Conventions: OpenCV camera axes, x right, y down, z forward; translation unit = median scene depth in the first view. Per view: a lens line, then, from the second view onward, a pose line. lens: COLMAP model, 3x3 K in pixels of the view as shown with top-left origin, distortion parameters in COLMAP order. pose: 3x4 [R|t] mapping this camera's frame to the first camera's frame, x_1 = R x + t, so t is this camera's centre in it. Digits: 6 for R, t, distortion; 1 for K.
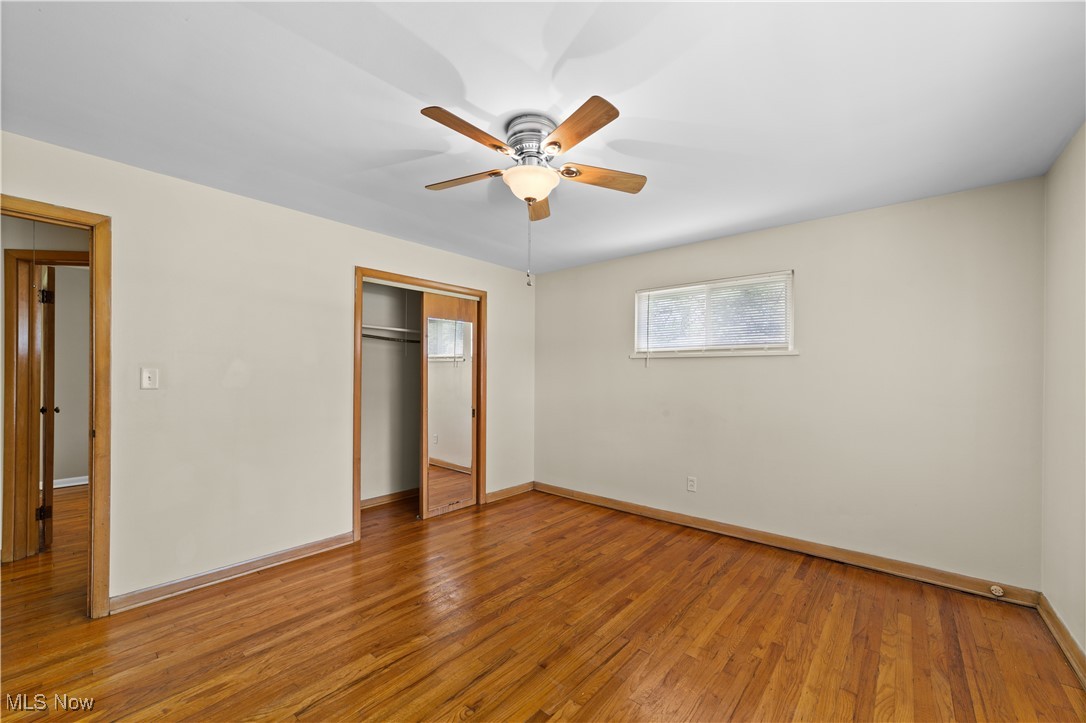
lens RADIAL K [[422.6, 0, 546.2], [0, 422.6, 371.2], [0, 0, 1]] dist [-0.009231, 0.000007]
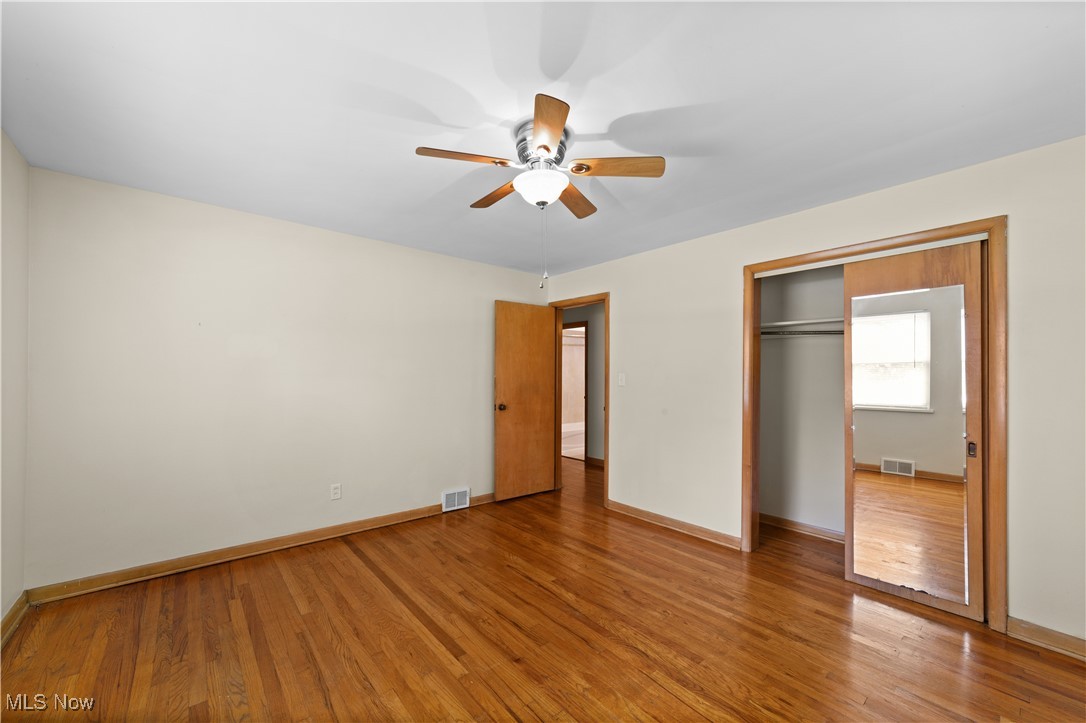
lens RADIAL K [[422.6, 0, 546.7], [0, 422.6, 366.8], [0, 0, 1]] dist [-0.009231, 0.000007]
pose [[-0.149859, -0.026943, -0.988340, 0.647900], [0.000891, 0.999625, -0.027385, 0.010697], [0.988707, -0.004984, -0.149779, 0.786509]]
